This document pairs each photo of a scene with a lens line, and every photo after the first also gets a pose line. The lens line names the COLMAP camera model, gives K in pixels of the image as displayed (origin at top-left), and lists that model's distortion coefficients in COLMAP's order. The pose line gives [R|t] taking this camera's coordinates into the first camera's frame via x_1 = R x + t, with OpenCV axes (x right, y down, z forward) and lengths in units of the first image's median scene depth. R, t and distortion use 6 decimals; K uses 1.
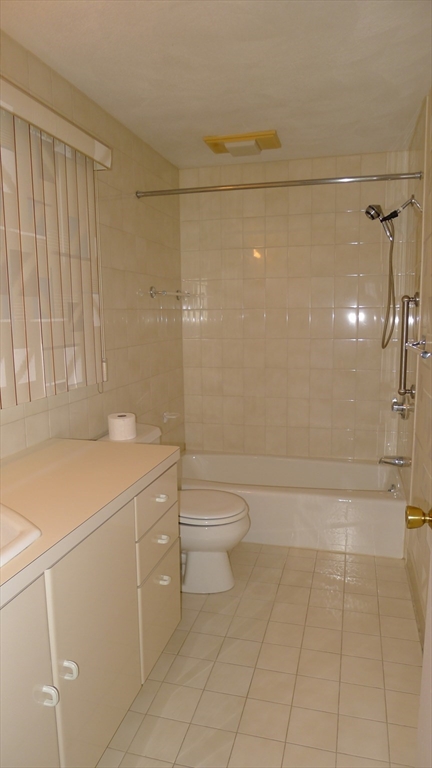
lens RADIAL K [[523.3, 0, 216.0], [0, 523.3, 384.0], [0, 0, 1]] dist [0.000290, 0.000624]
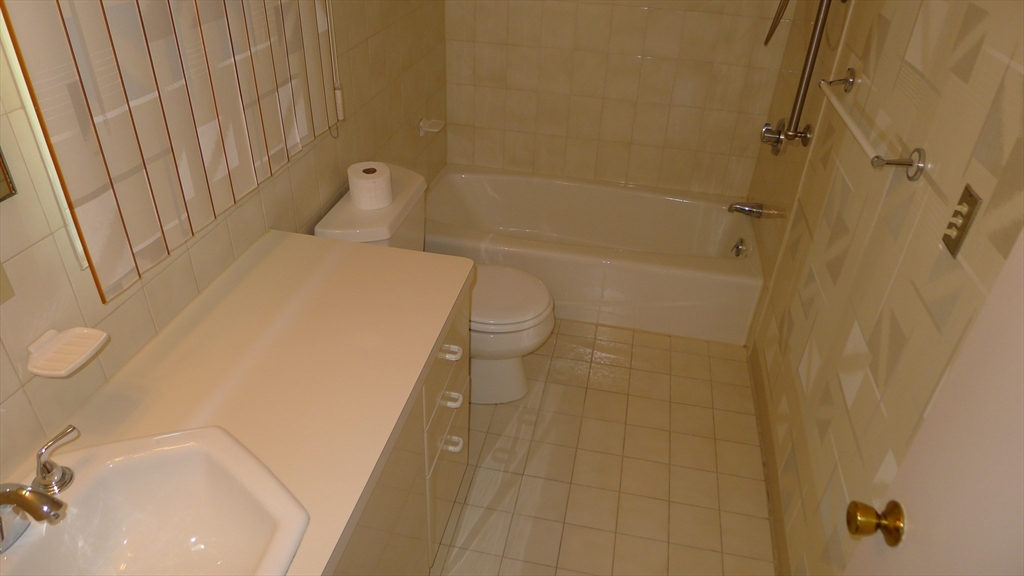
lens RADIAL K [[697.8, 0, 512.0], [0, 697.8, 288.0], [0, 0, 1]] dist [0.000290, 0.000624]
pose [[0.996627, 0.007916, 0.081678, -0.082116], [-0.041503, 0.907273, 0.418489, -0.195739], [-0.070792, -0.420467, 0.904542, 0.164202]]
